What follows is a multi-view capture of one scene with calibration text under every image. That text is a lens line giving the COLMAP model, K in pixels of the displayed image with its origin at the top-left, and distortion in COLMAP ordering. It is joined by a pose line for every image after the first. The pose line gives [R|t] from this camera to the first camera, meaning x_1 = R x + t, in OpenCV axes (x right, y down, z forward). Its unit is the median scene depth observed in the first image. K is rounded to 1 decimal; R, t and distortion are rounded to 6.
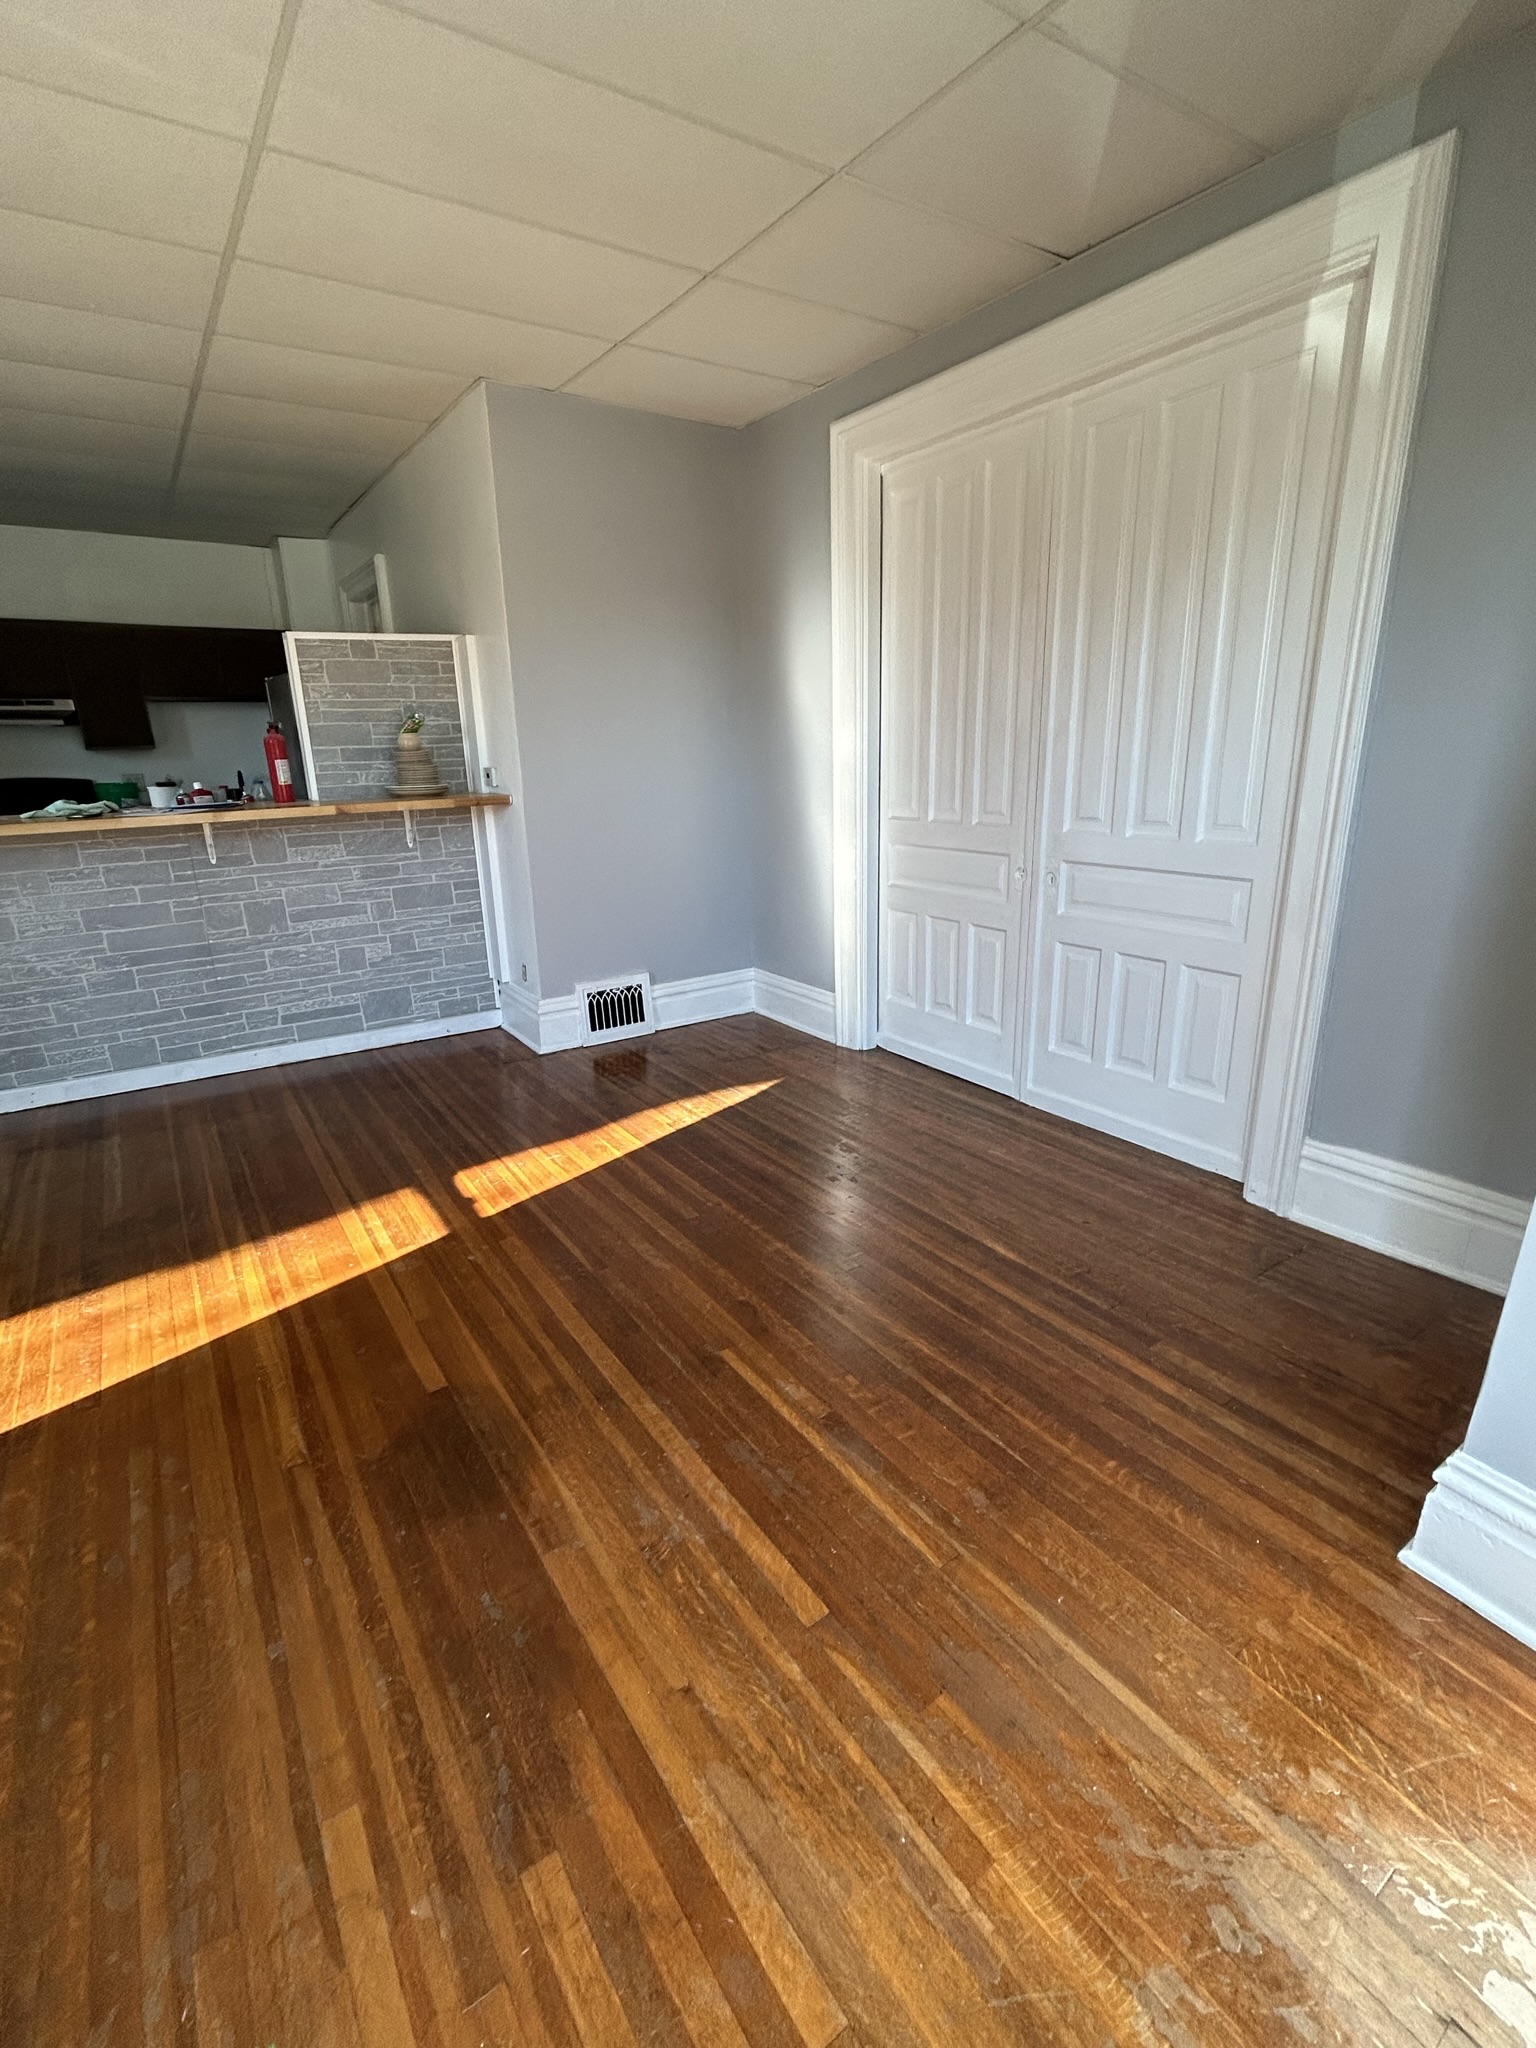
lens RADIAL K [[909.4, 0, 769.3], [0, 909.4, 1029.3], [0, 0, 1]] dist [-0.004170, -0.000352]
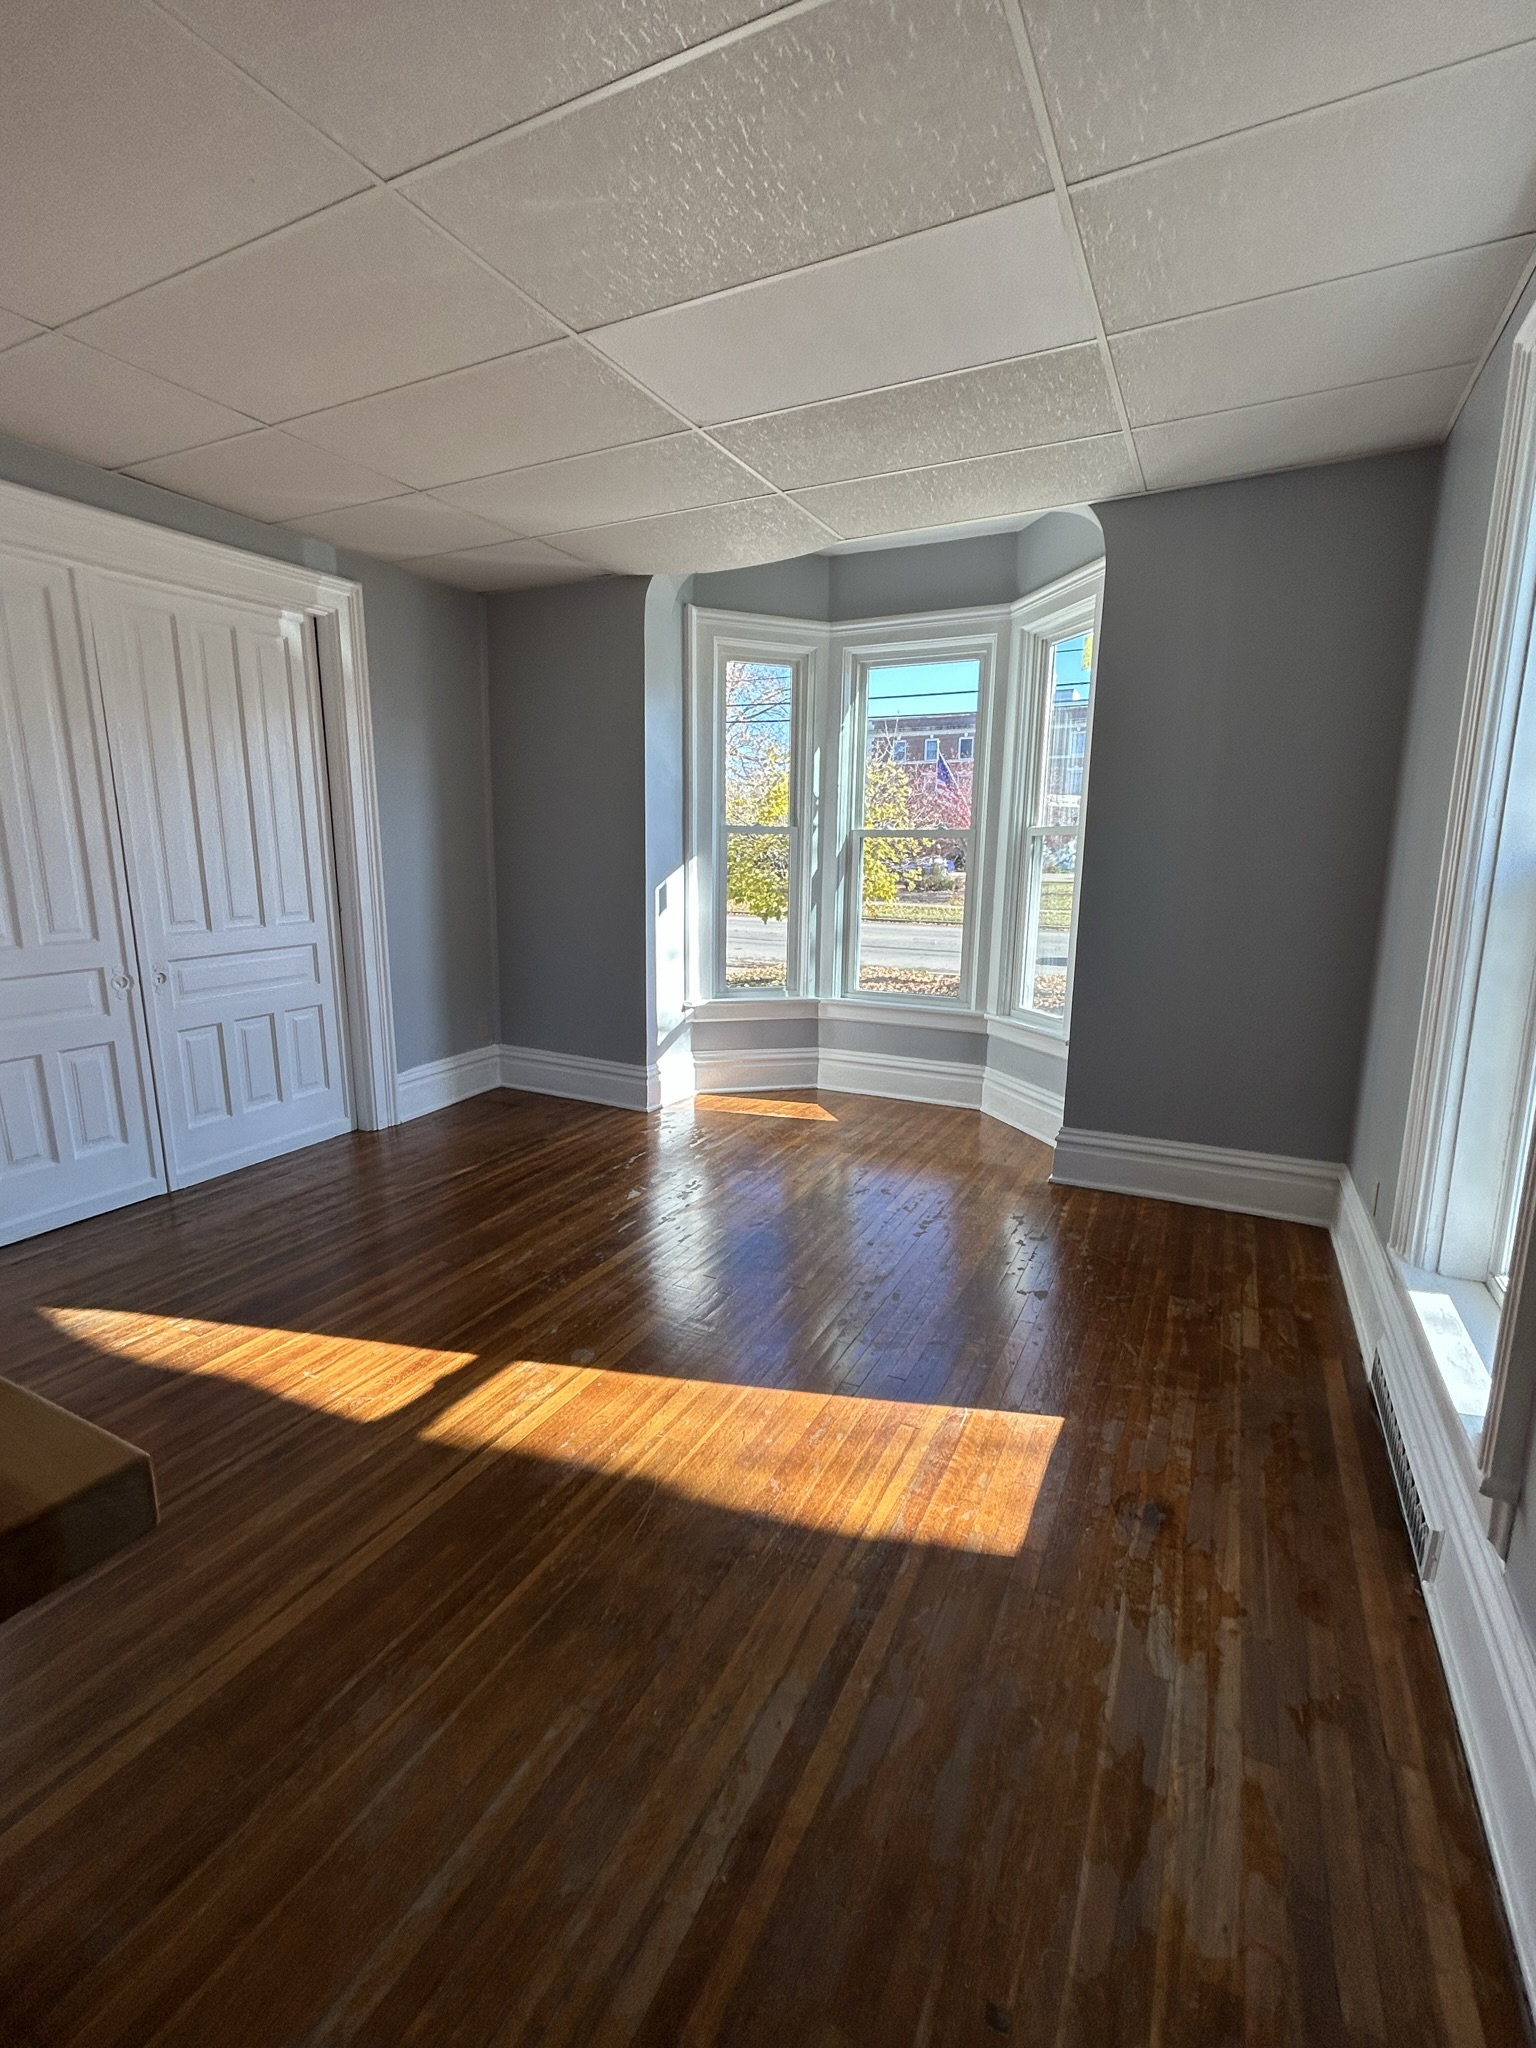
lens RADIAL K [[909.4, 0, 767.4], [0, 909.4, 1021.8], [0, 0, 1]] dist [-0.004170, -0.000352]
pose [[-0.479730, -0.150243, 0.864457, -1.130786], [0.270672, 0.911838, 0.308688, -0.288109], [-0.834623, 0.382072, -0.396770, 0.936542]]
